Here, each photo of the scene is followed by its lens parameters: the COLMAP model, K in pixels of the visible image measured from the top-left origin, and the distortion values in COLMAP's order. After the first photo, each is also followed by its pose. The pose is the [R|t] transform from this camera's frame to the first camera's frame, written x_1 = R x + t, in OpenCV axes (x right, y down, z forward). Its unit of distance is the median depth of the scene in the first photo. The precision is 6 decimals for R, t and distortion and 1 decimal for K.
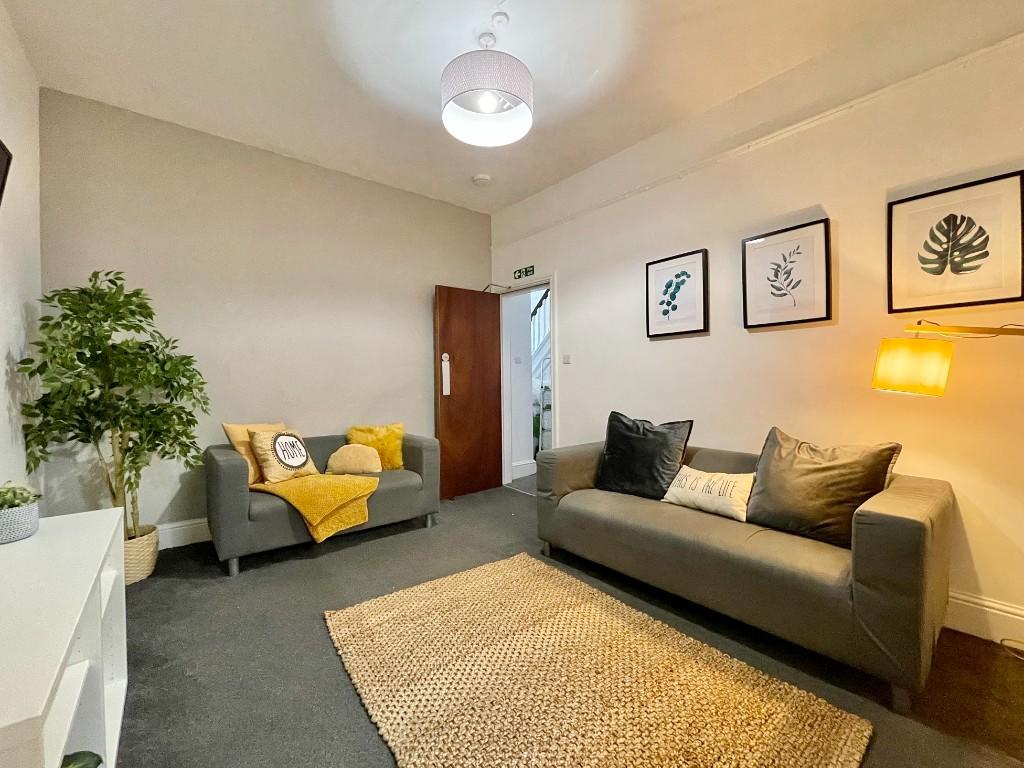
lens RADIAL K [[429.5, 0, 507.2], [0, 429.5, 381.4], [0, 0, 1]] dist [0.000375, 0.000134]
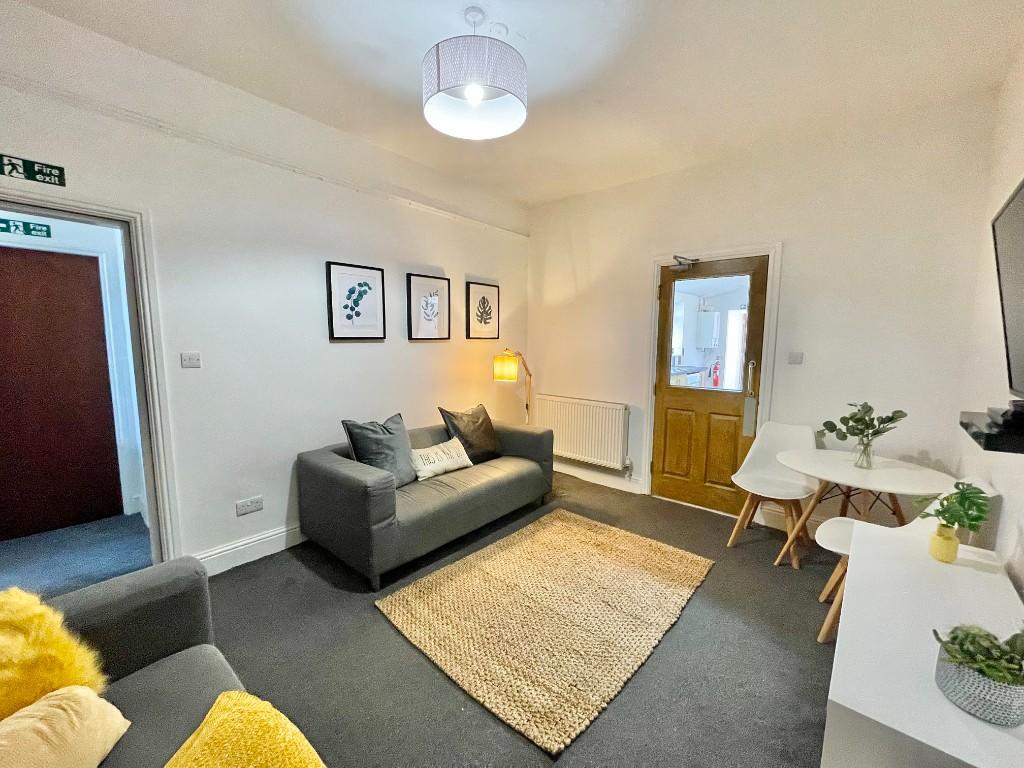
lens RADIAL K [[414.1, 0, 509.0], [0, 414.1, 384.5], [0, 0, 1]] dist [-0.000233, -0.000150]
pose [[-0.179613, -0.103323, 0.978296, -0.769944], [-0.003425, 0.994529, 0.104409, -0.115251], [-0.983731, 0.015402, -0.178984, 0.888741]]
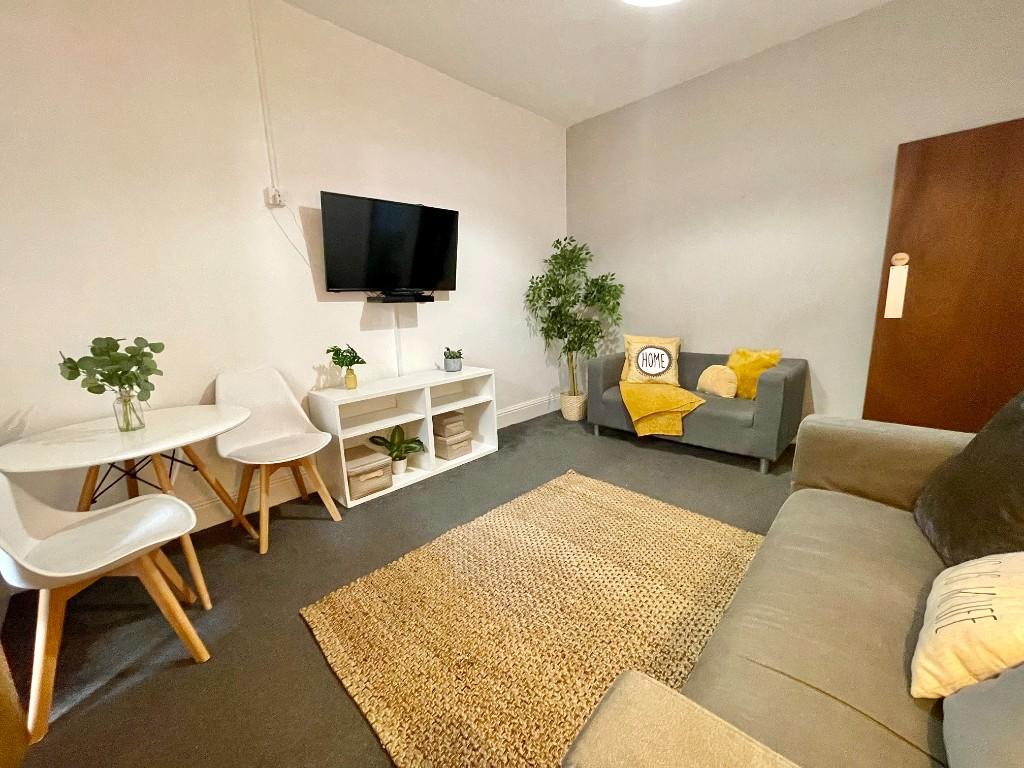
lens RADIAL K [[414.1, 0, 509.0], [0, 414.1, 384.5], [0, 0, 1]] dist [-0.000233, -0.000150]
pose [[0.129187, 0.194390, -0.972380, 0.610958], [0.033717, 0.979169, 0.200227, -0.022148], [0.991047, -0.058653, 0.119942, 0.463214]]
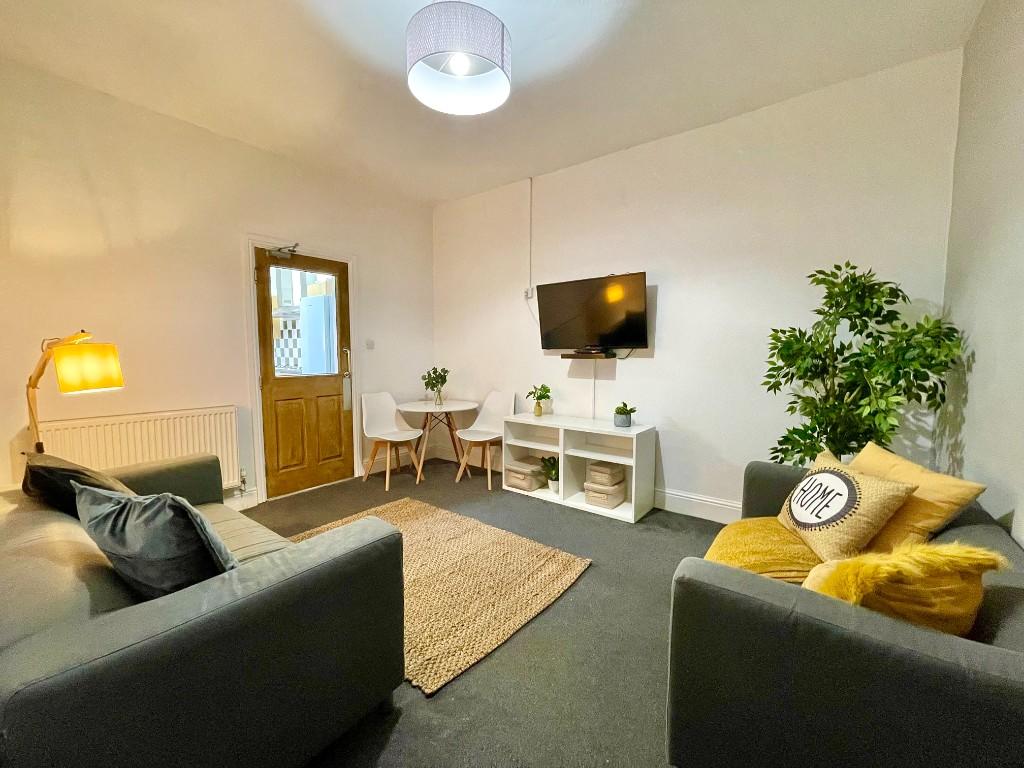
lens RADIAL K [[414.1, 0, 509.0], [0, 414.1, 384.5], [0, 0, 1]] dist [-0.000233, -0.000150]
pose [[-0.971901, 0.024675, -0.234095, 0.037345], [0.004605, 0.996294, 0.085896, -0.055456], [0.235347, 0.082404, -0.968412, 1.523291]]
